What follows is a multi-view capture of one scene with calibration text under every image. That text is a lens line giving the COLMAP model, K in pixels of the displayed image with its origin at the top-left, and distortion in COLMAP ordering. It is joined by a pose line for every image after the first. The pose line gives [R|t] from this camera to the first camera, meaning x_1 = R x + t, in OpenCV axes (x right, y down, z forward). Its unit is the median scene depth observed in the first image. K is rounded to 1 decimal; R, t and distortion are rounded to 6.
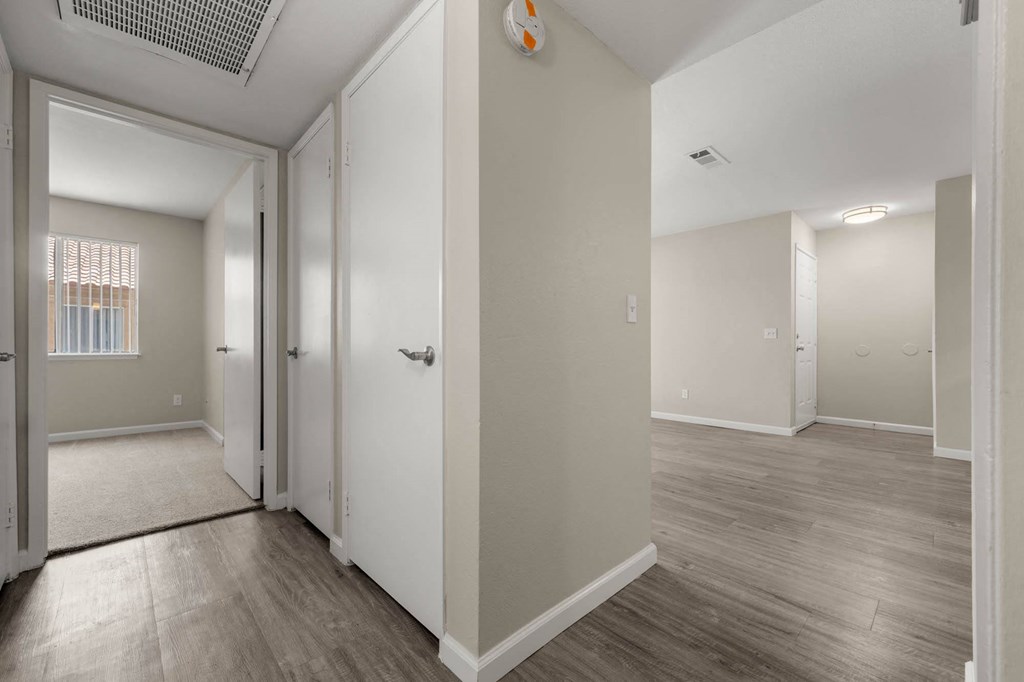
lens RADIAL K [[410.6, 0, 512.6], [0, 410.6, 343.2], [0, 0, 1]] dist [0.001610, 0.000823]
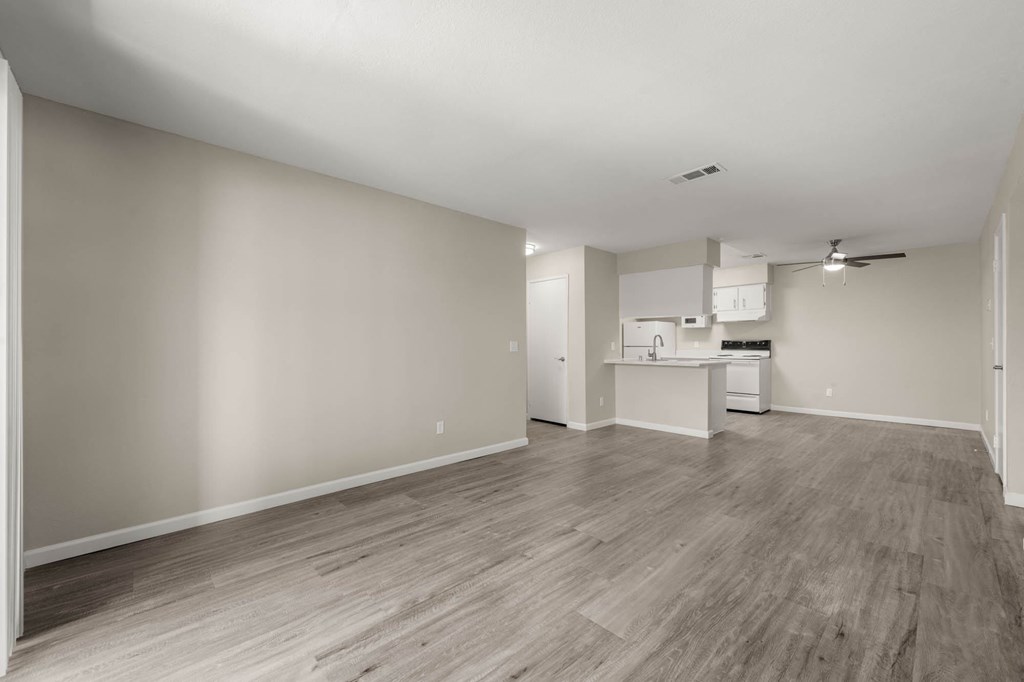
lens RADIAL K [[410.6, 0, 508.4], [0, 410.6, 343.9], [0, 0, 1]] dist [0.001610, 0.000823]
pose [[-0.004403, 0.001583, 0.999989, -0.354954], [-0.005376, 0.999984, -0.001606, -0.029706], [-0.999976, -0.005383, -0.004395, 1.023419]]
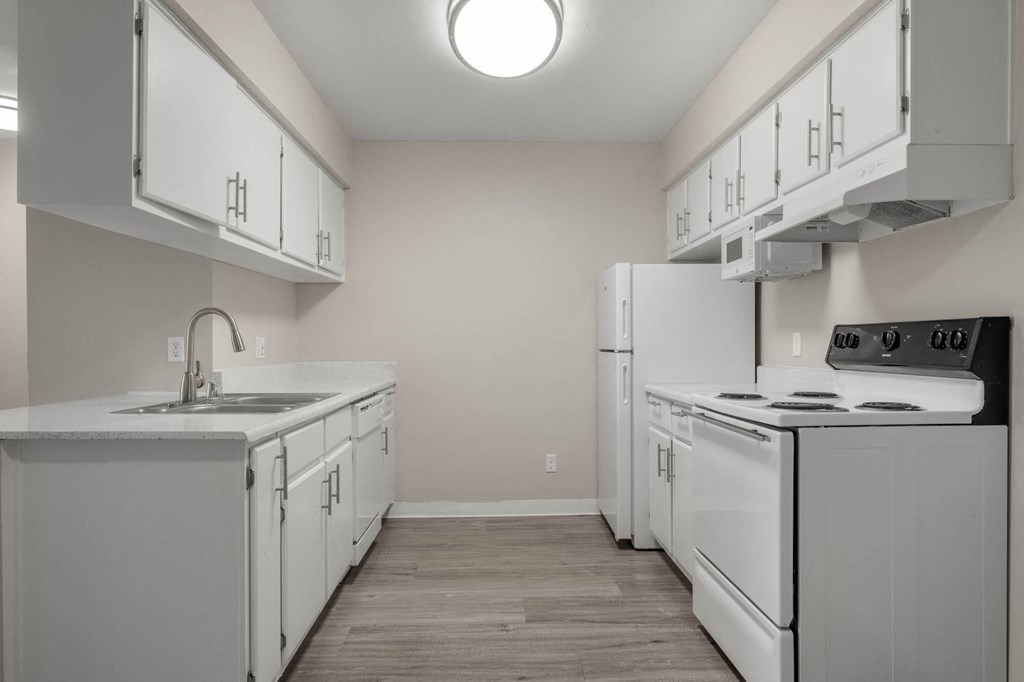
lens RADIAL K [[635.6, 0, 515.8], [0, 635.6, 350.6], [0, 0, 1]] dist [0.003569, -0.001029]
pose [[0.659263, -0.010085, 0.751844, 0.690182], [-0.002408, 0.999877, 0.015524, -0.035439], [-0.751908, -0.012045, 0.659158, -0.007331]]
